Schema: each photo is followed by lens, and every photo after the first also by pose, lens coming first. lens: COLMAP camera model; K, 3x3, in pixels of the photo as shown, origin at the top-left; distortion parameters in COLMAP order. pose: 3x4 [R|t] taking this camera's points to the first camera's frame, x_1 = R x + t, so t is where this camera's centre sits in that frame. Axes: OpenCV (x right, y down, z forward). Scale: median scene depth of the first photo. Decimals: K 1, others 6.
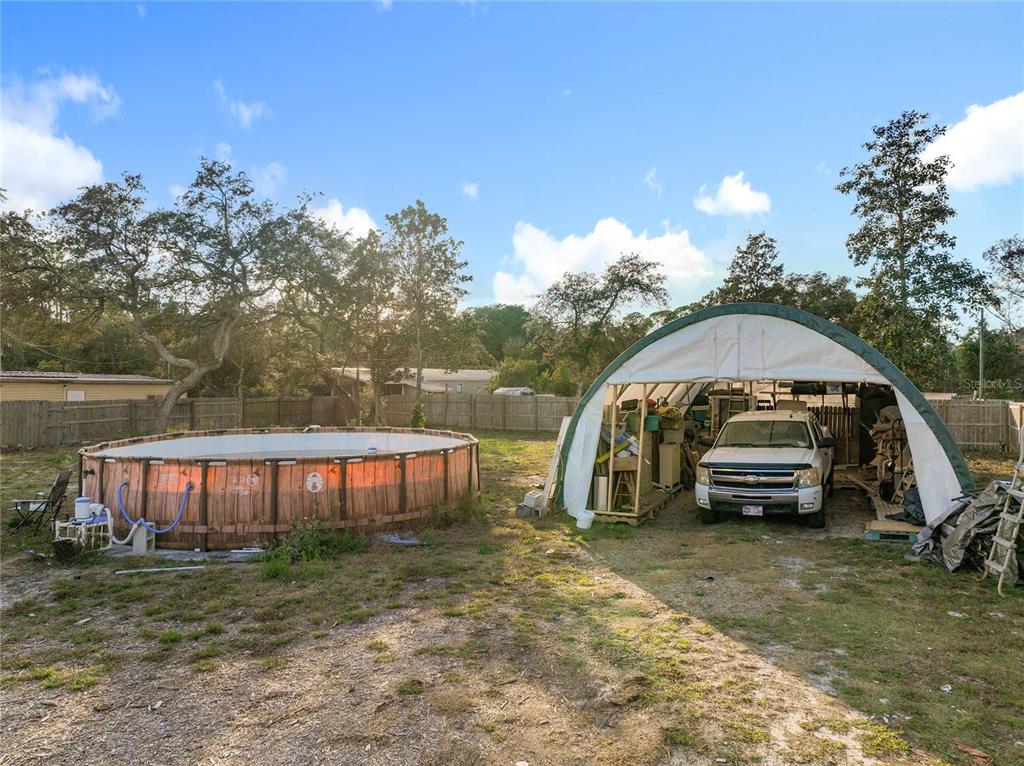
lens RADIAL K [[720.9, 0, 512.0], [0, 720.9, 383.0], [0, 0, 1]] dist [0.003336, -0.000185]
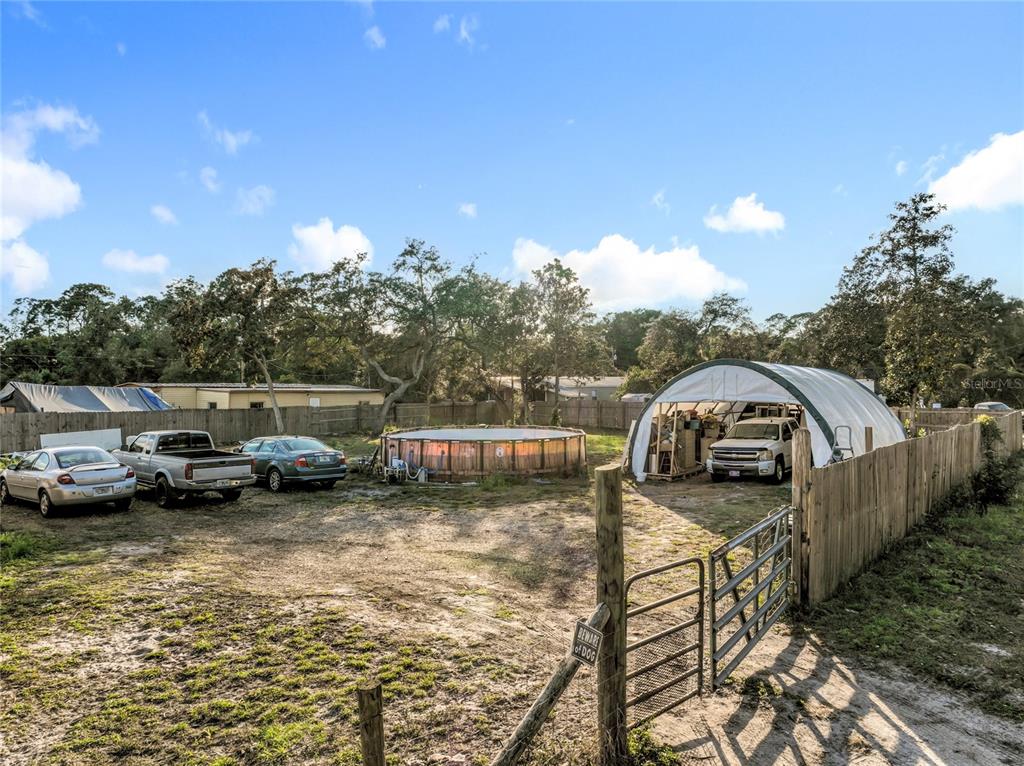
lens RADIAL K [[720.9, 0, 512.0], [0, 720.9, 383.0], [0, 0, 1]] dist [0.003336, -0.000185]
pose [[0.980192, -0.002548, -0.198034, 0.136967], [0.002523, 0.999997, -0.000380, -0.047227], [0.198034, -0.000127, 0.980195, -0.825946]]
